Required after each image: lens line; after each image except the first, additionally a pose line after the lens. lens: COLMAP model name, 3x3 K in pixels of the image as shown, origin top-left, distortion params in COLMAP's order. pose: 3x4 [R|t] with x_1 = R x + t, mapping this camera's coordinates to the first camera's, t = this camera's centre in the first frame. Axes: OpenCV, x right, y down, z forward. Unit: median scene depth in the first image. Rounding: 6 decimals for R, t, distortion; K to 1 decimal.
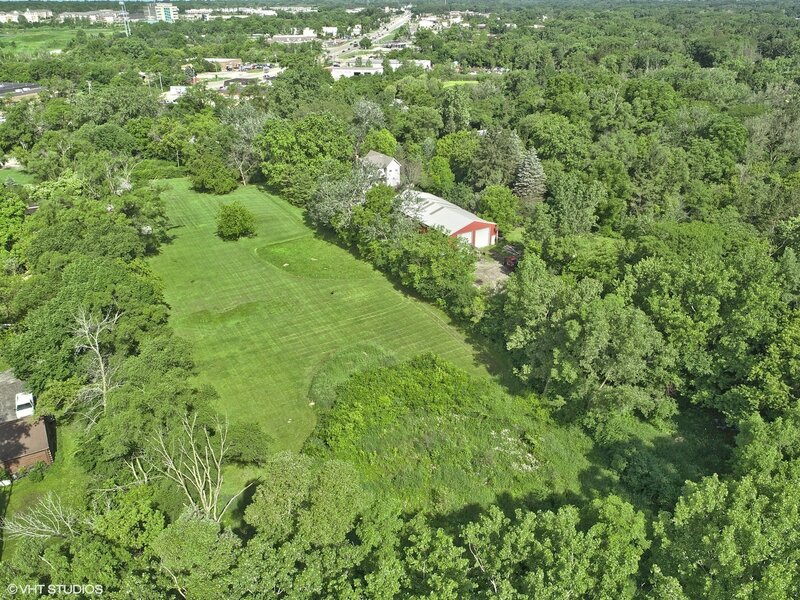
lens RADIAL K [[603.8, 0, 400.0], [0, 603.8, 300.0], [0, 0, 1]] dist [-0.000533, -0.001645]
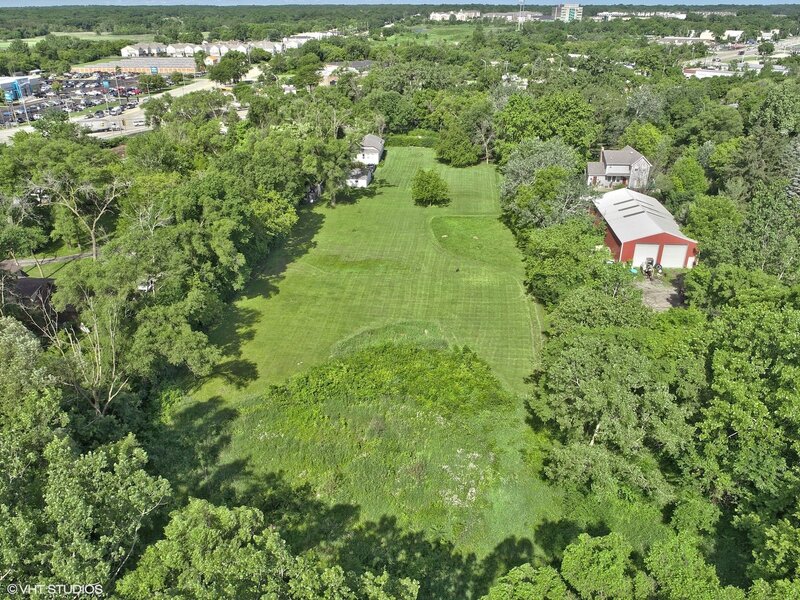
lens RADIAL K [[603.8, 0, 400.0], [0, 603.8, 300.0], [0, 0, 1]] dist [-0.000533, -0.001645]
pose [[0.811987, 0.261516, -0.521812, 0.224338], [-0.266514, 0.961489, 0.067148, -0.005015], [0.519276, 0.084547, 0.850414, 0.123782]]
